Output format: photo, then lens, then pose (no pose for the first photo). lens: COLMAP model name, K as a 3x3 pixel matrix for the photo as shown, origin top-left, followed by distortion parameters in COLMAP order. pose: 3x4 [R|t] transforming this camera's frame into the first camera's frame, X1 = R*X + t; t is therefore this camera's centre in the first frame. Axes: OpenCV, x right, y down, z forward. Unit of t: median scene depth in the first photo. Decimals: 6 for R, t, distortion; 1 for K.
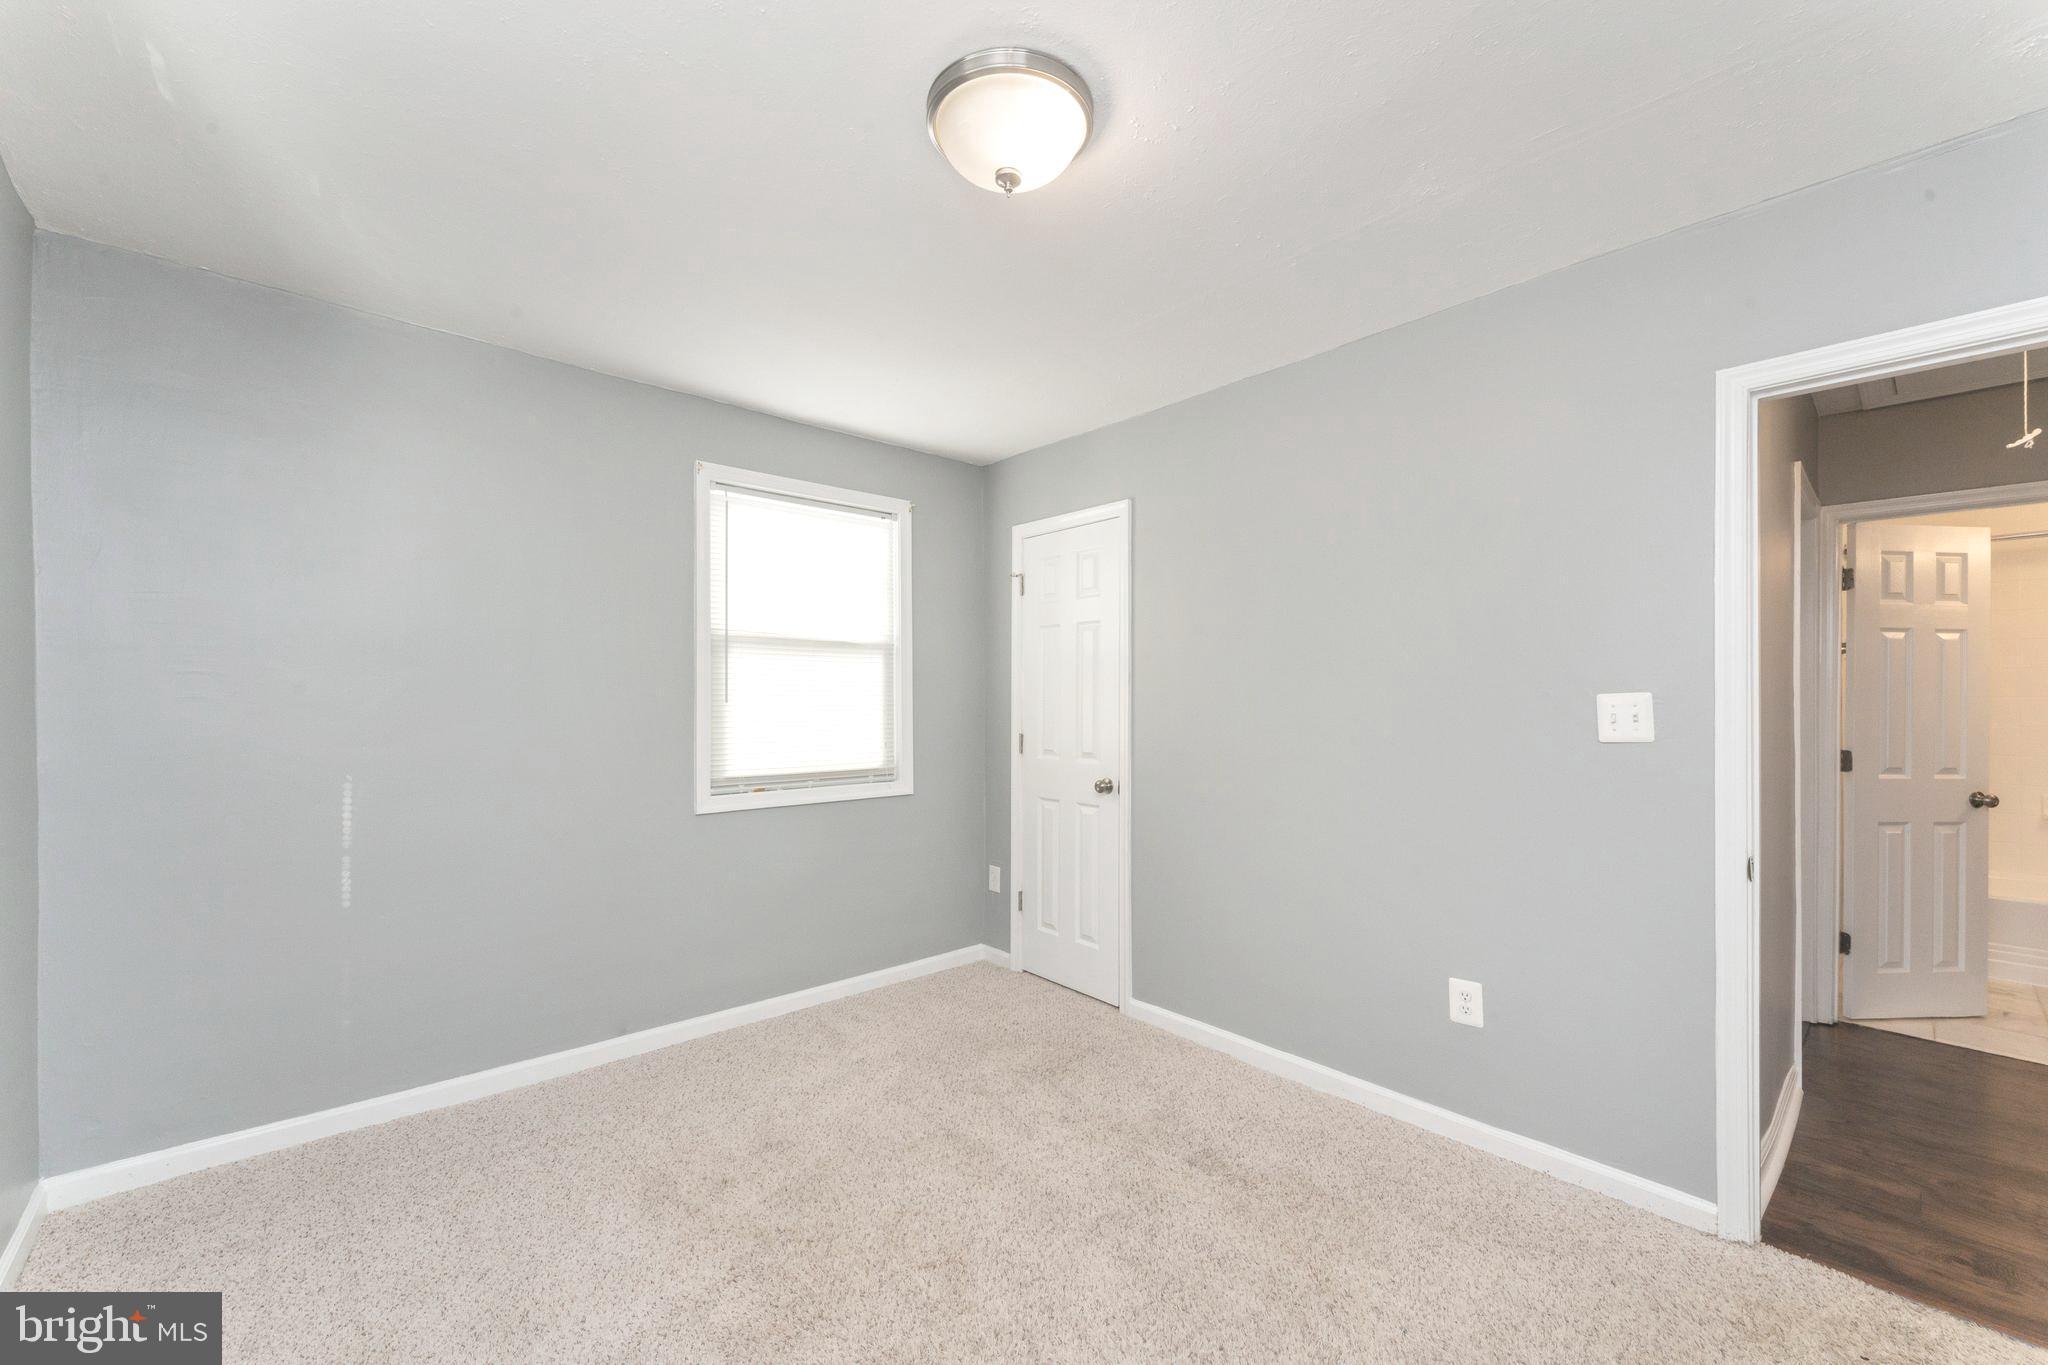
lens RADIAL K [[819.2, 0, 1023.1], [0, 819.2, 690.3], [0, 0, 1]] dist [-0.001004, 0.000620]
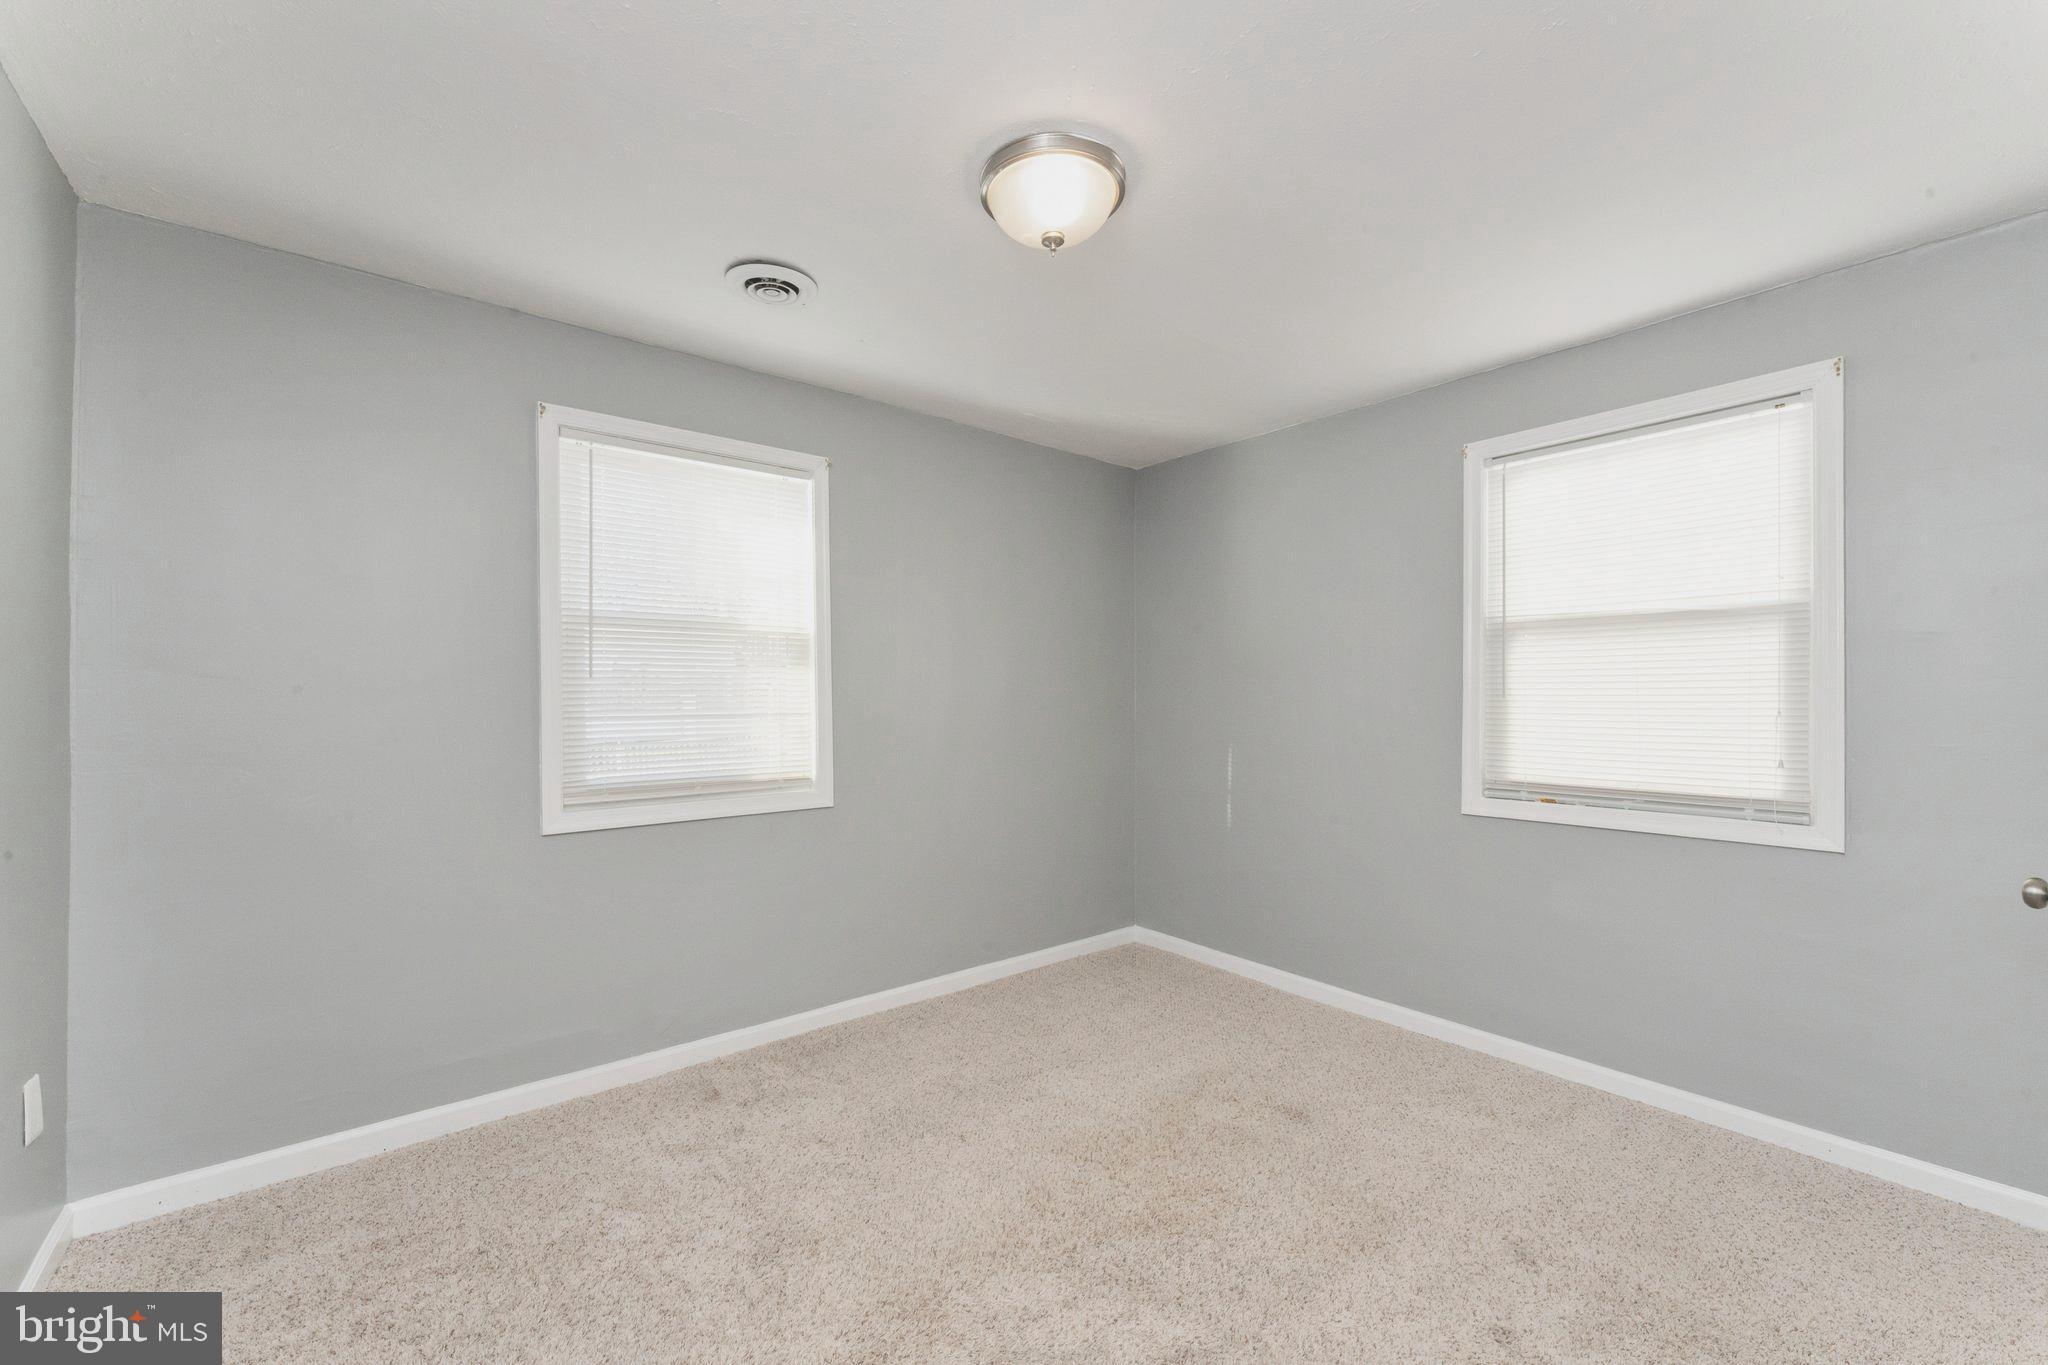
lens RADIAL K [[819.2, 0, 1023.2], [0, 819.2, 695.7], [0, 0, 1]] dist [-0.001004, 0.000620]
pose [[-0.046695, -0.005220, -0.998896, 0.567057], [0.009792, 0.999936, -0.005683, 0.013349], [0.998861, -0.010046, -0.046641, 0.513812]]
